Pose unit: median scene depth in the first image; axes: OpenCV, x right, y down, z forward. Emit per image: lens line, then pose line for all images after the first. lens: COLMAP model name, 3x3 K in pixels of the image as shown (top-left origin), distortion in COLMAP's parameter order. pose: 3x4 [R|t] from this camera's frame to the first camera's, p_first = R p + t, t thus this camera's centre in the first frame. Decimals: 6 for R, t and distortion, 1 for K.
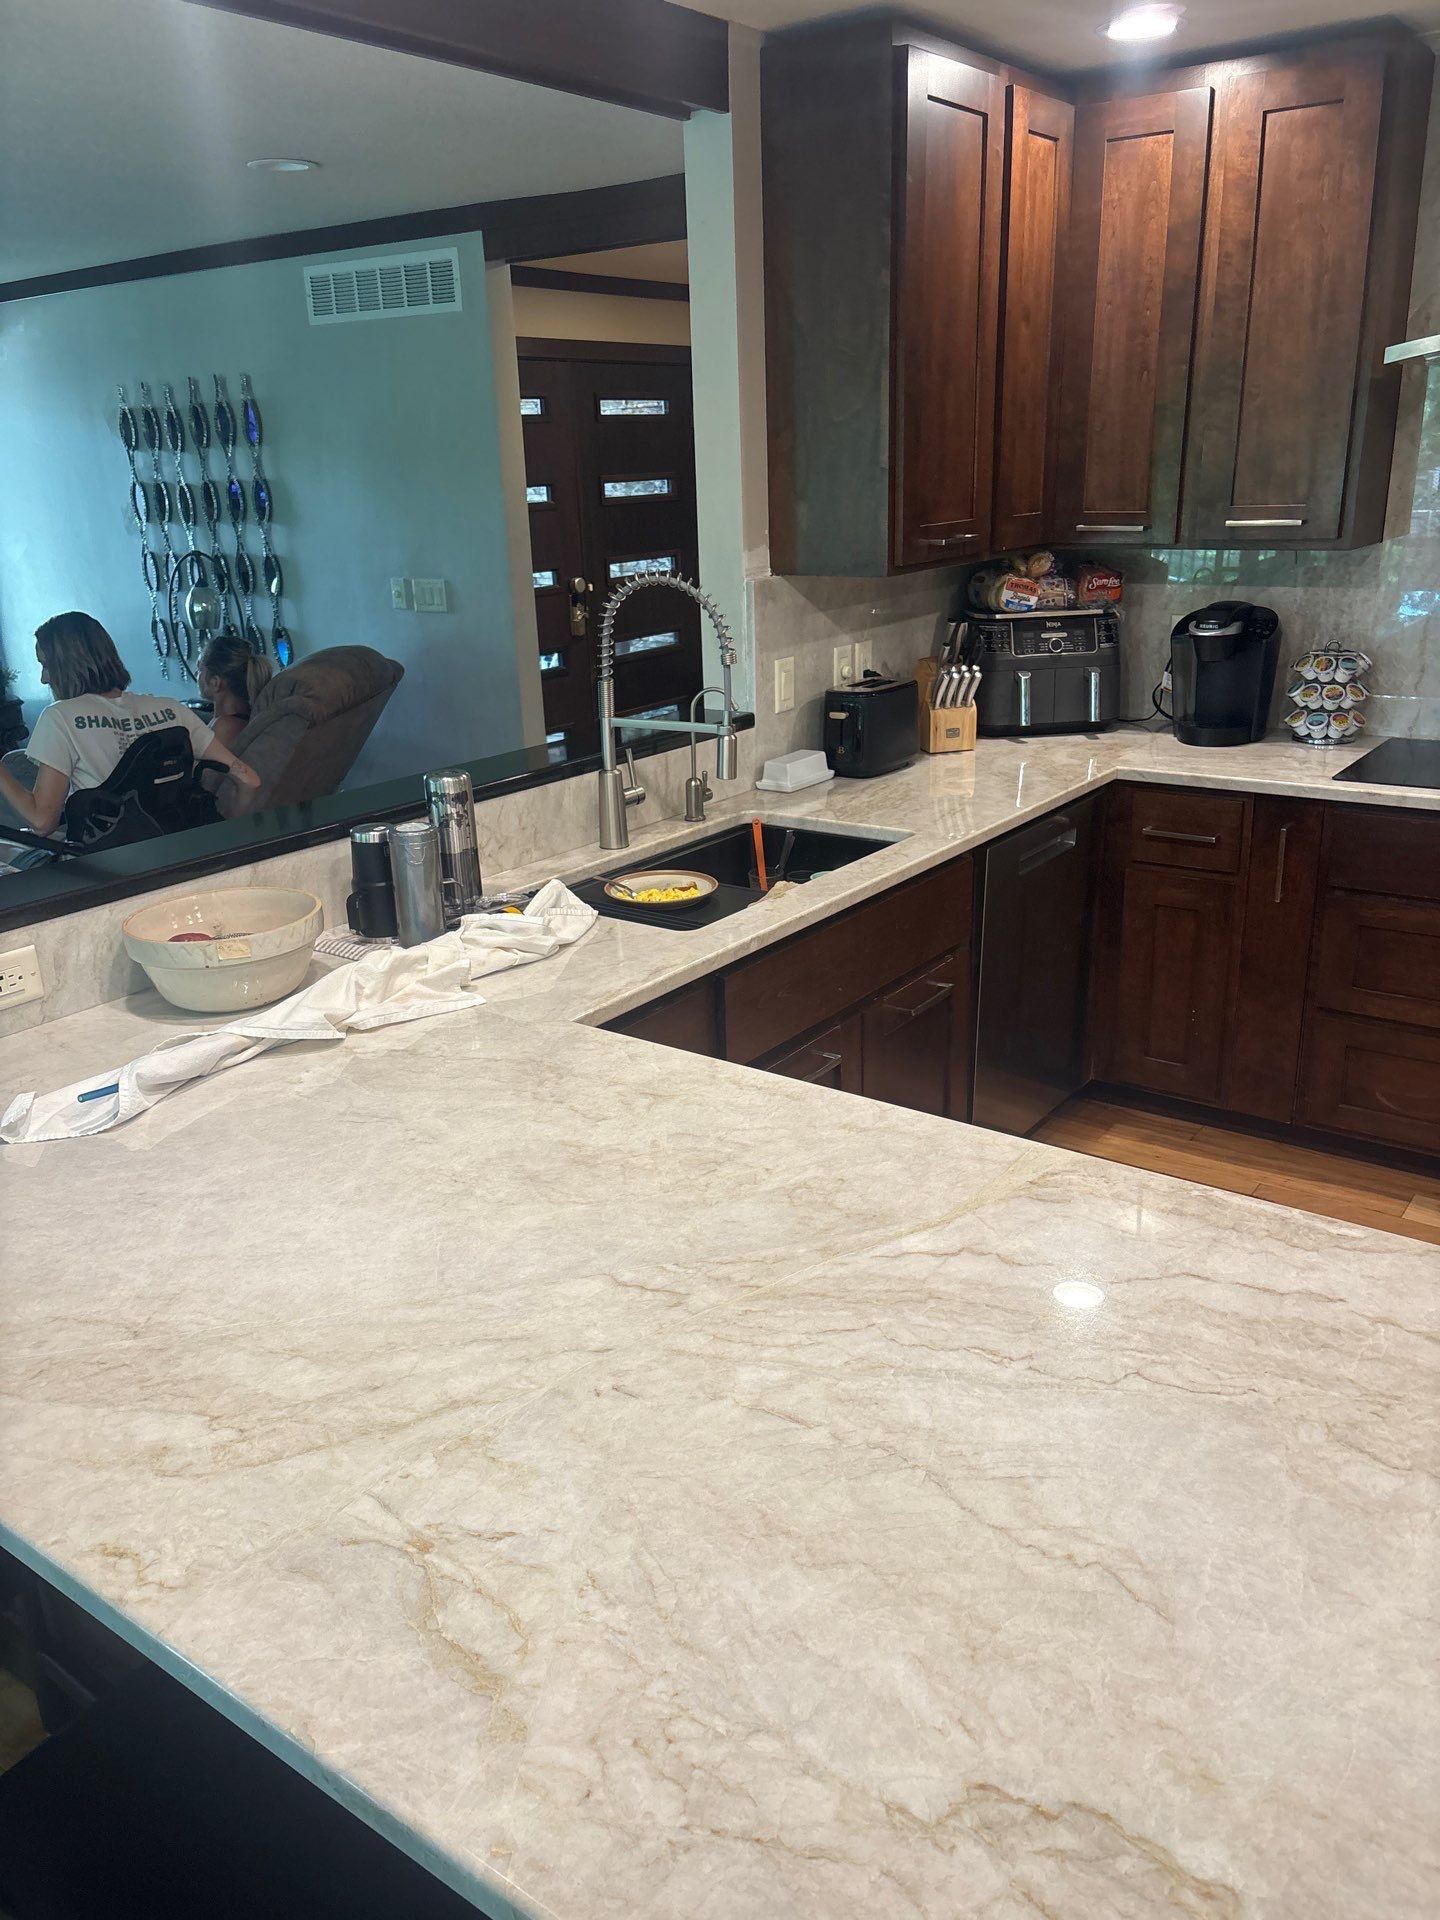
lens RADIAL K [[1447.1, 0, 711.6], [0, 1447.1, 963.4], [0, 0, 1]] dist [0.057258, -0.065264]
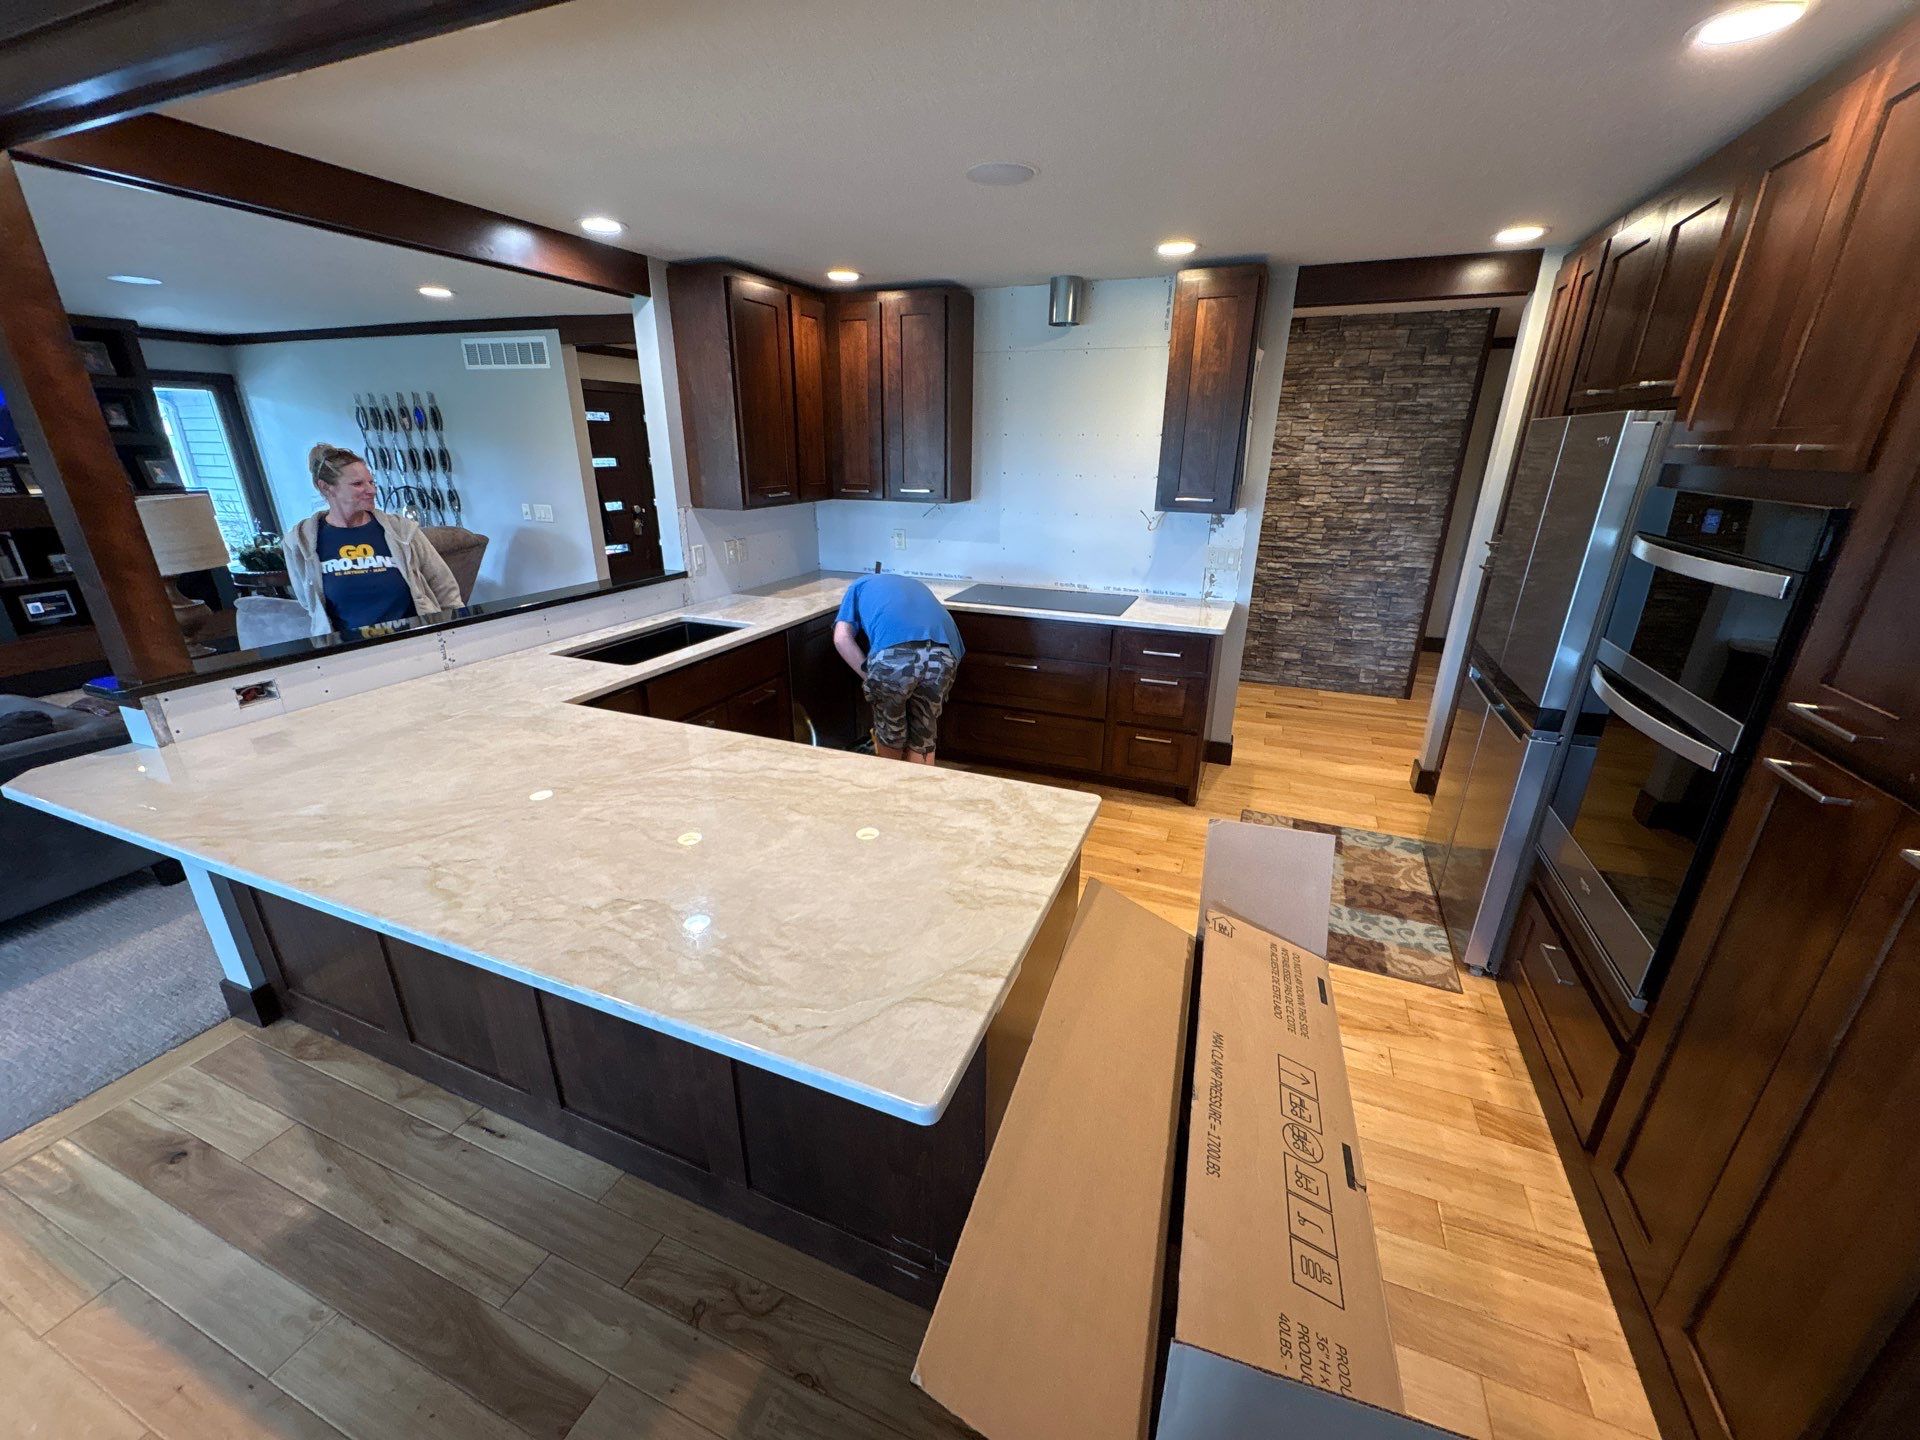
lens RADIAL K [[759.3, 0, 957.9], [0, 759.3, 722.5], [0, 0, 1]] dist [-0.000380, 0.001009]
pose [[0.967722, -0.046610, 0.247673, 0.133646], [0.042448, 0.998854, 0.022123, 0.045521], [-0.248421, -0.010895, 0.968591, -0.203331]]
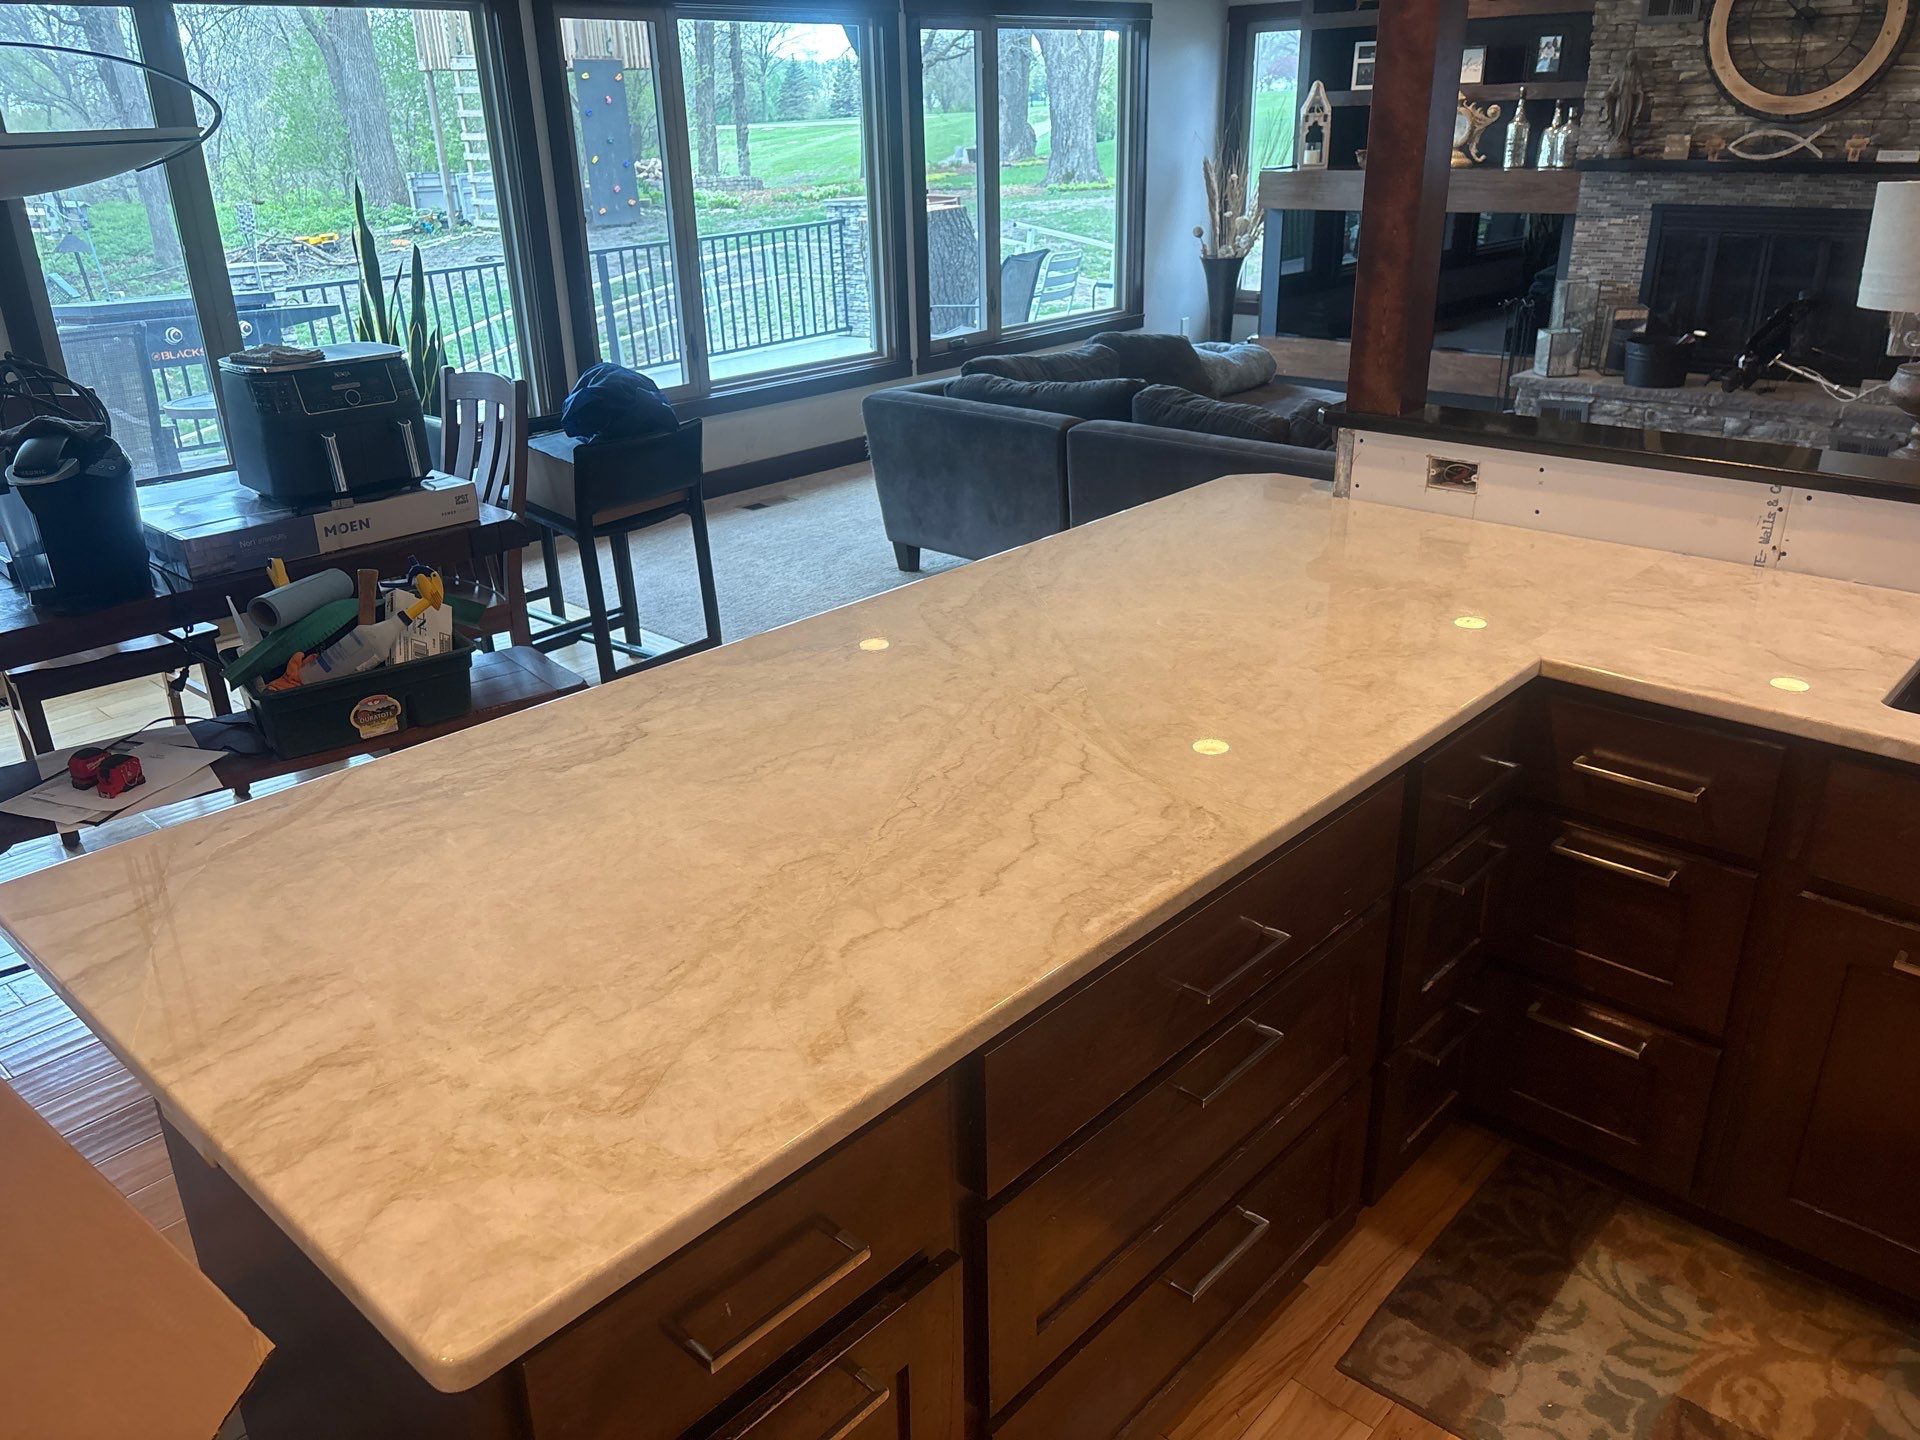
lens RADIAL K [[1447.1, 0, 950.1], [0, 1447.1, 733.4], [0, 0, 1]] dist [0.057258, -0.065264]
pose [[-0.103286, 0.427525, -0.898084, 0.573985], [-0.303742, 0.846226, 0.437770, -0.154099], [0.947139, 0.318001, 0.042454, 0.355678]]
